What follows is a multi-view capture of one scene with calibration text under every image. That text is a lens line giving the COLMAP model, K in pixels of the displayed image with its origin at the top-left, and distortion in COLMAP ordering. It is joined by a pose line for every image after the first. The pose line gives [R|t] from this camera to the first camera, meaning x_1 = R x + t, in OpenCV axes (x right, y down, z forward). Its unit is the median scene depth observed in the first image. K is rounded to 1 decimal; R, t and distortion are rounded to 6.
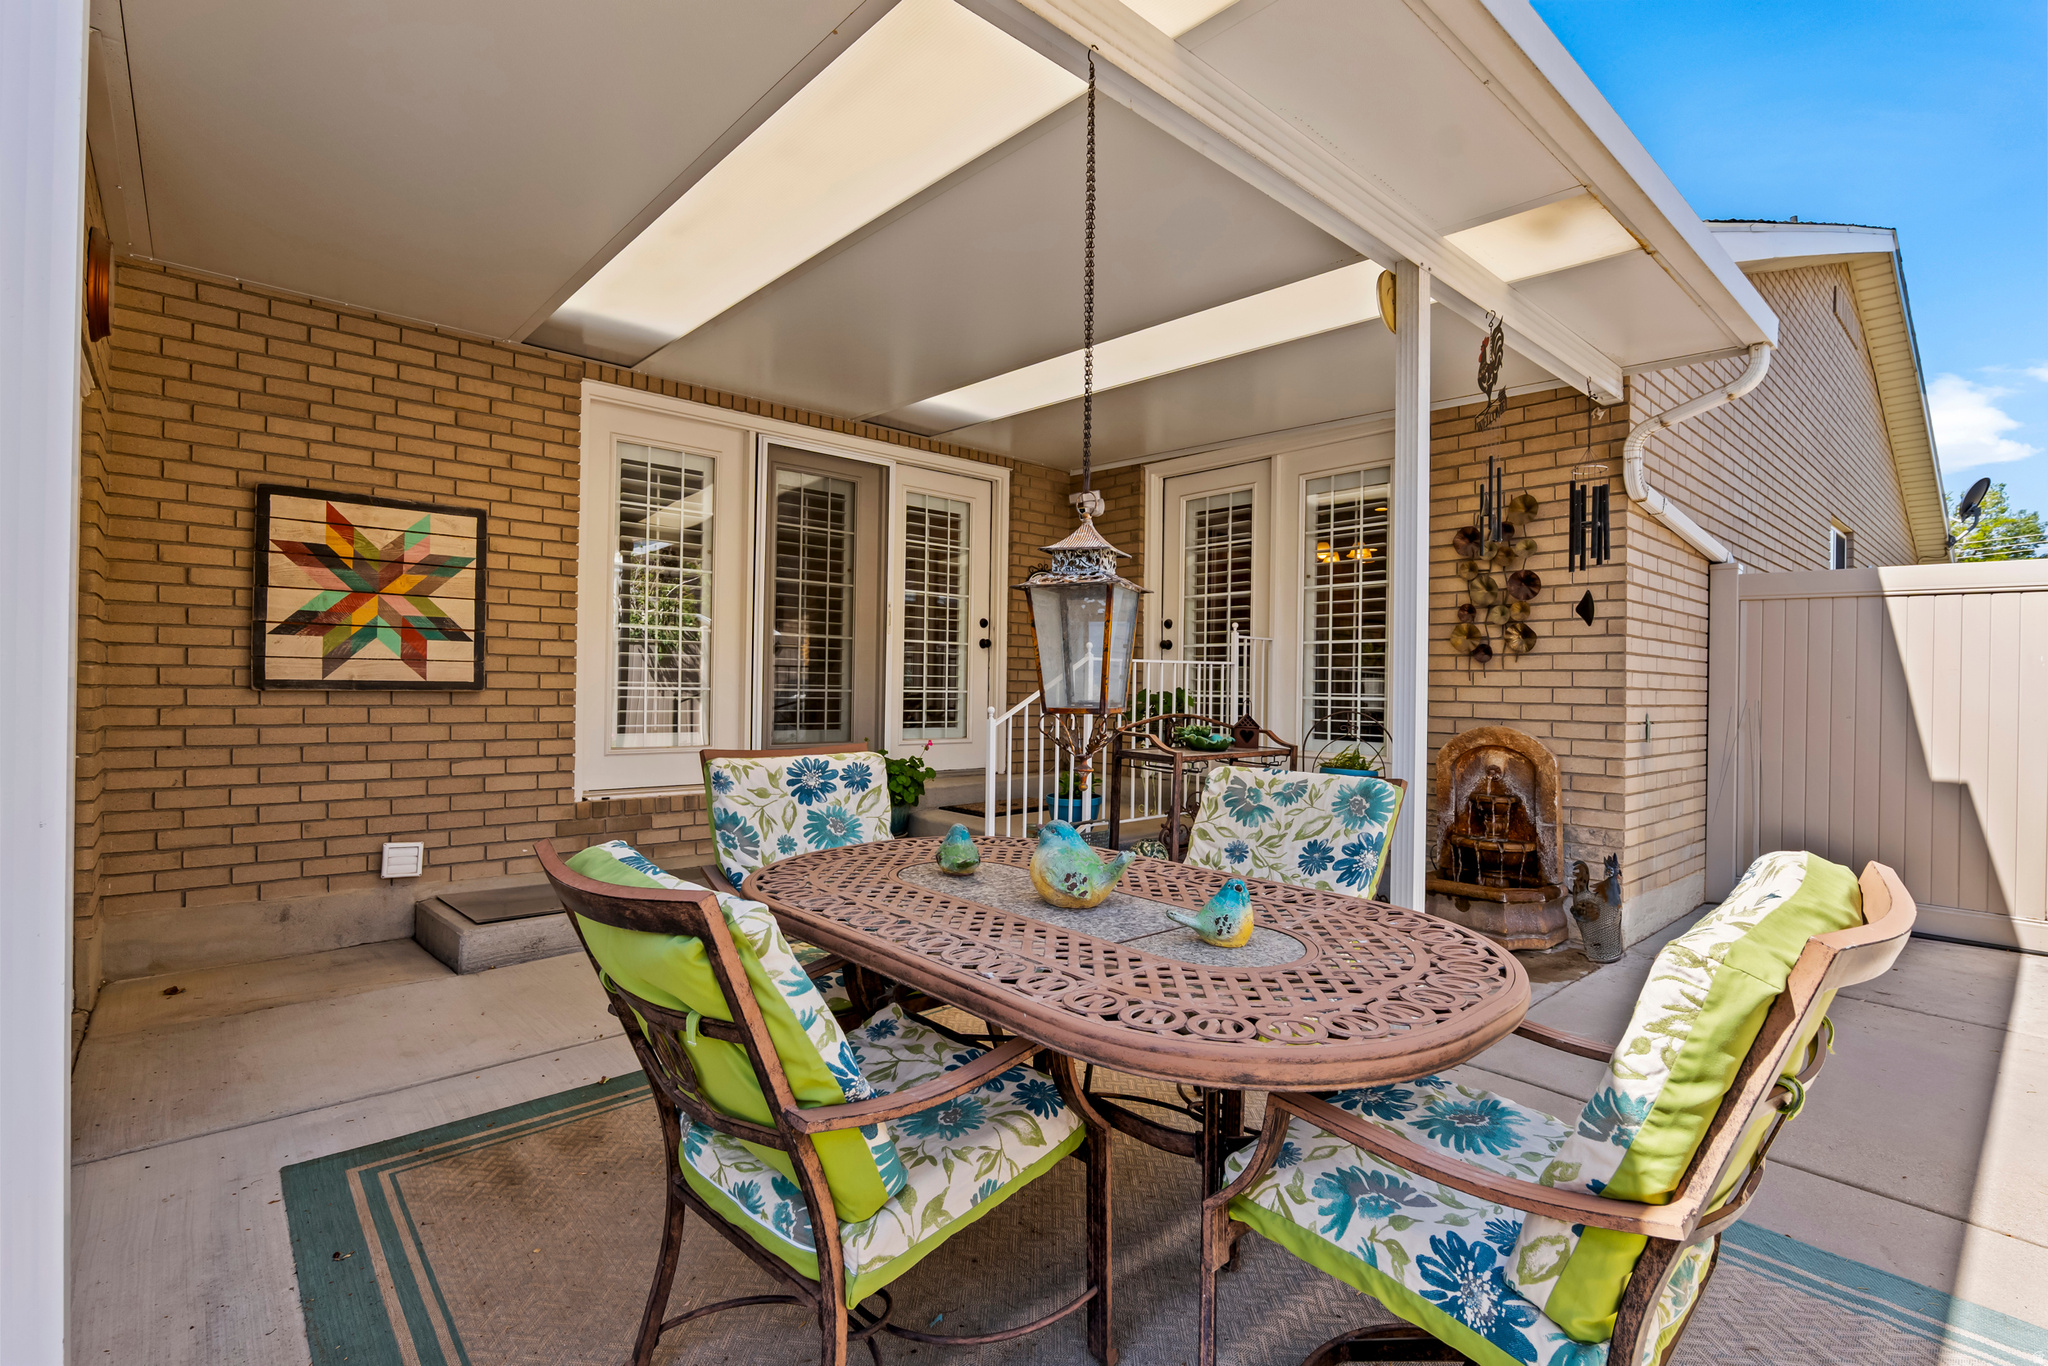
lens RADIAL K [[944.0, 0, 1031.5], [0, 944.0, 680.4], [0, 0, 1]] dist [-0.018269, 0.001235]
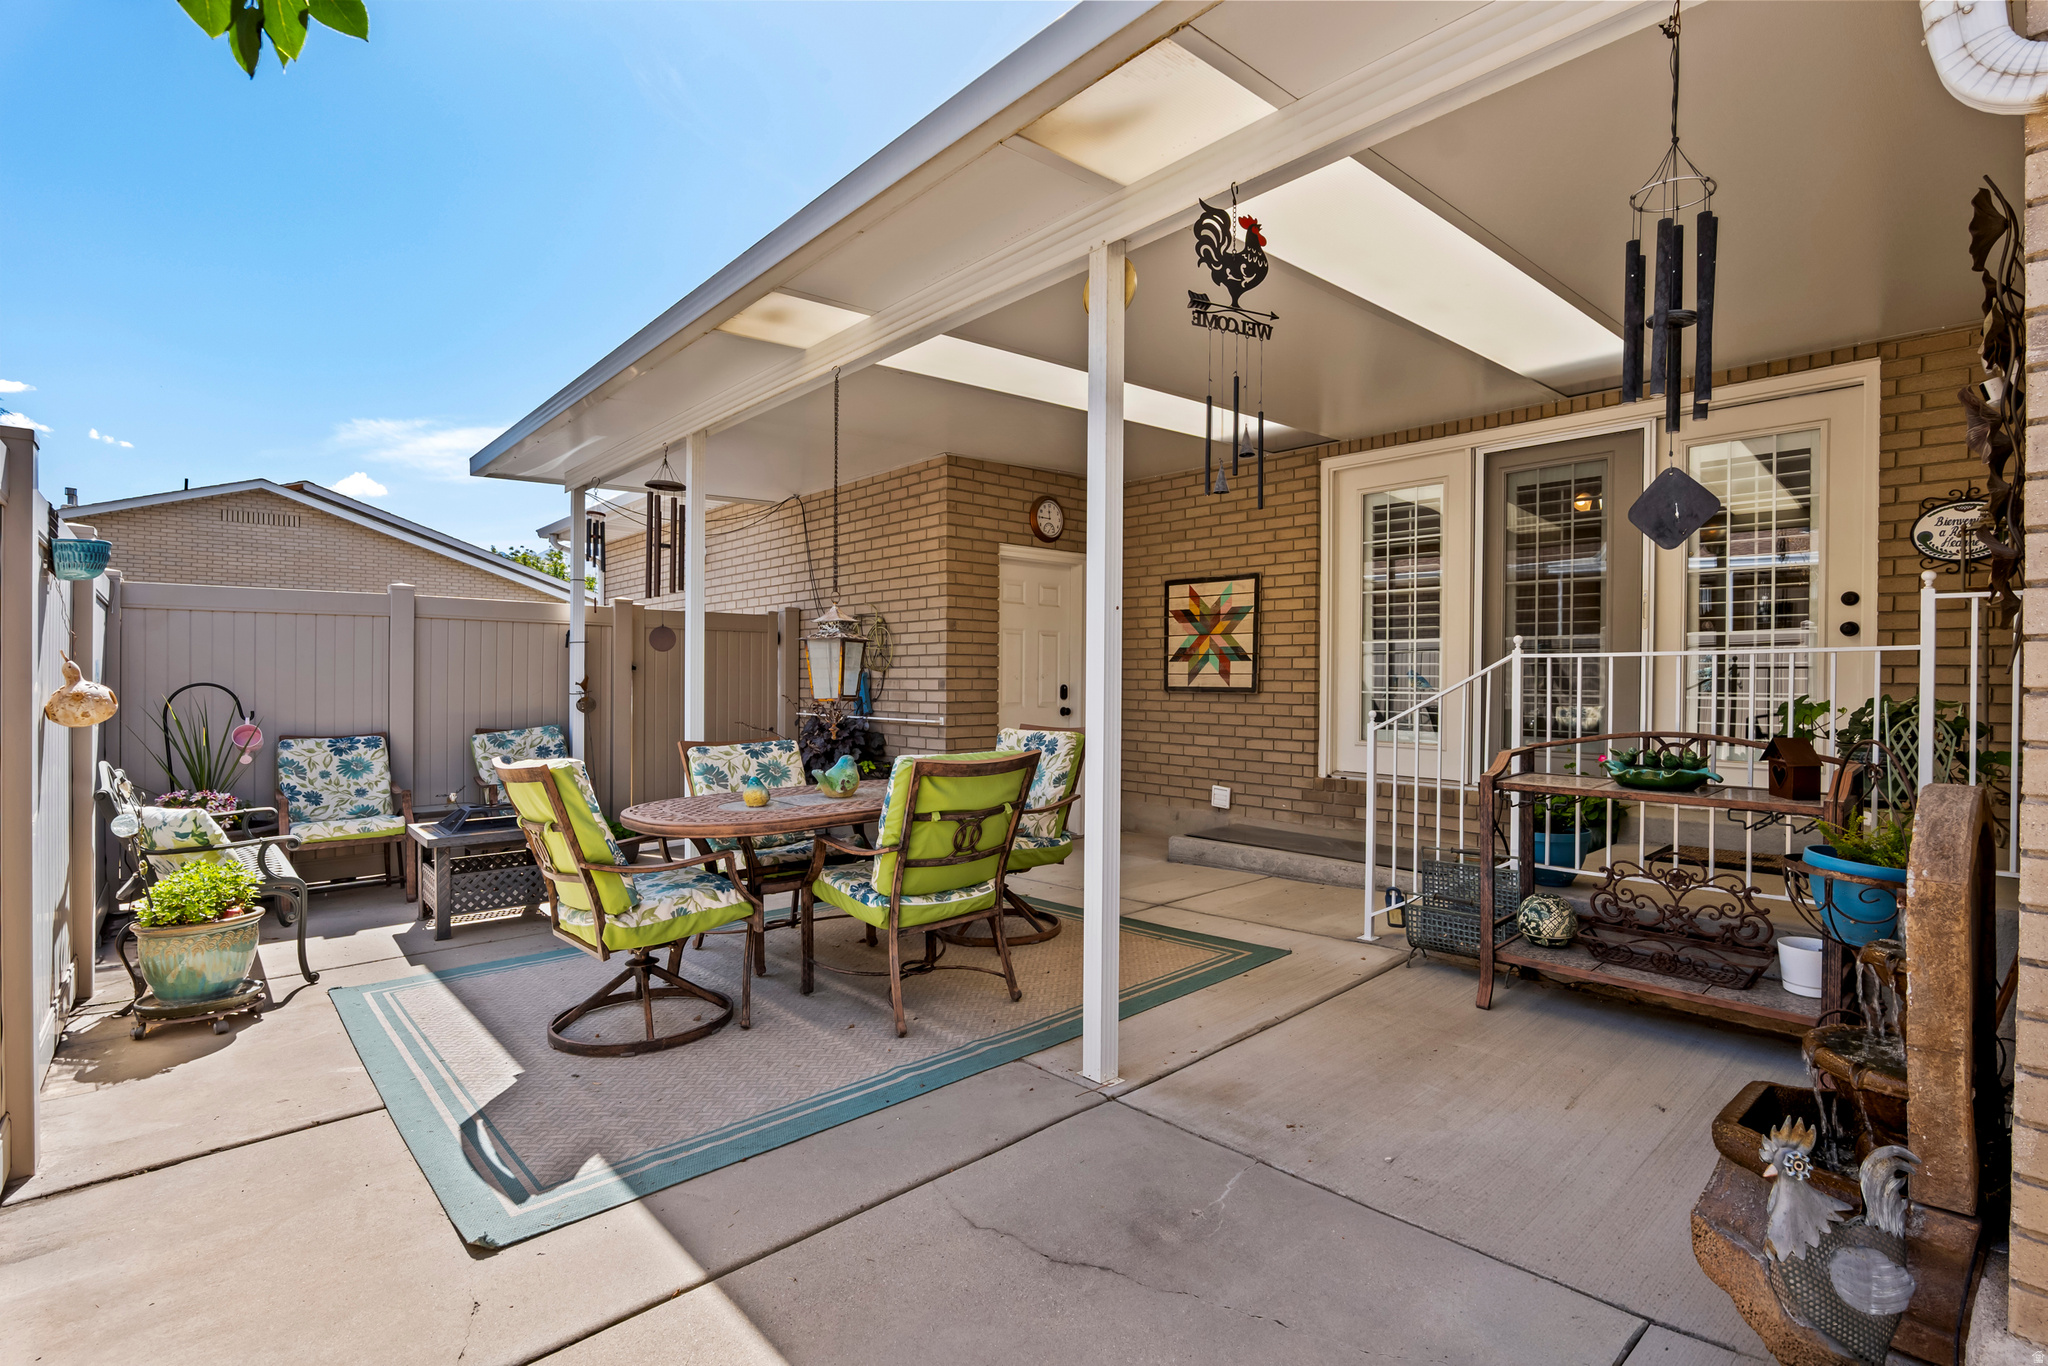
lens RADIAL K [[944.0, 0, 1031.7], [0, 944.0, 683.5], [0, 0, 1]] dist [-0.018269, 0.001235]
pose [[0.019168, -0.011020, -0.999756, 0.965214], [-0.002253, 0.999936, -0.011066, 0.013505], [0.999814, 0.002465, 0.019142, 0.643184]]
